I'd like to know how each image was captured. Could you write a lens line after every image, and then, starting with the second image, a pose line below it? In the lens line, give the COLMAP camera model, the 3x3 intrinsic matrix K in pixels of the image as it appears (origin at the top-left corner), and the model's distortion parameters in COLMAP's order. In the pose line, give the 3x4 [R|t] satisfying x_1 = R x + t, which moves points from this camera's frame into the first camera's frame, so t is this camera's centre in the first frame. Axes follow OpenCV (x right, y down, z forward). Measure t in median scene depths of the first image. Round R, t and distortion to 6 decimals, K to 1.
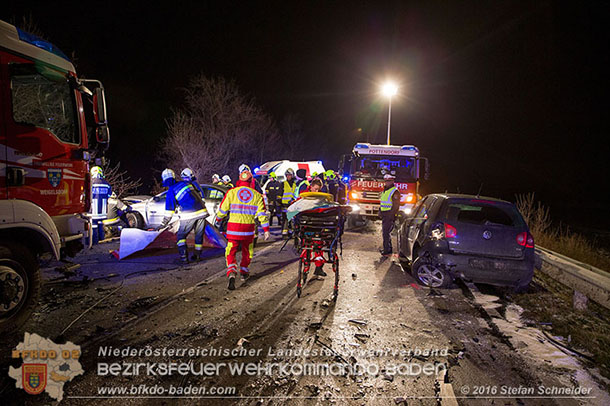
lens RADIAL K [[407.9, 0, 305.7], [0, 407.9, 219.8], [0, 0, 1]] dist [-0.075298, 0.003379]
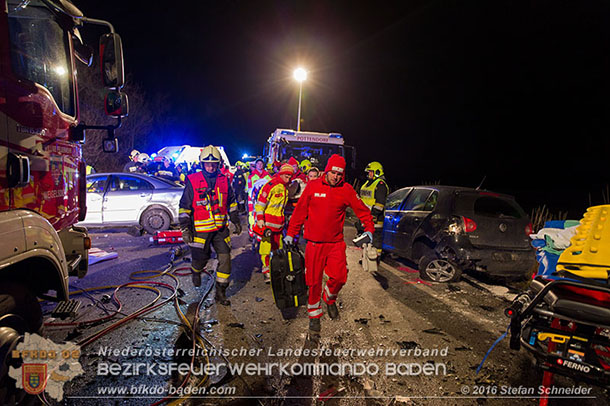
lens RADIAL K [[407.9, 0, 305.7], [0, 407.9, 219.8], [0, 0, 1]] dist [-0.075298, 0.003379]
pose [[0.946094, -0.034091, 0.322092, -0.310321], [0.022801, 0.998988, 0.038763, -0.029477], [-0.323087, -0.029329, 0.945915, 0.188546]]
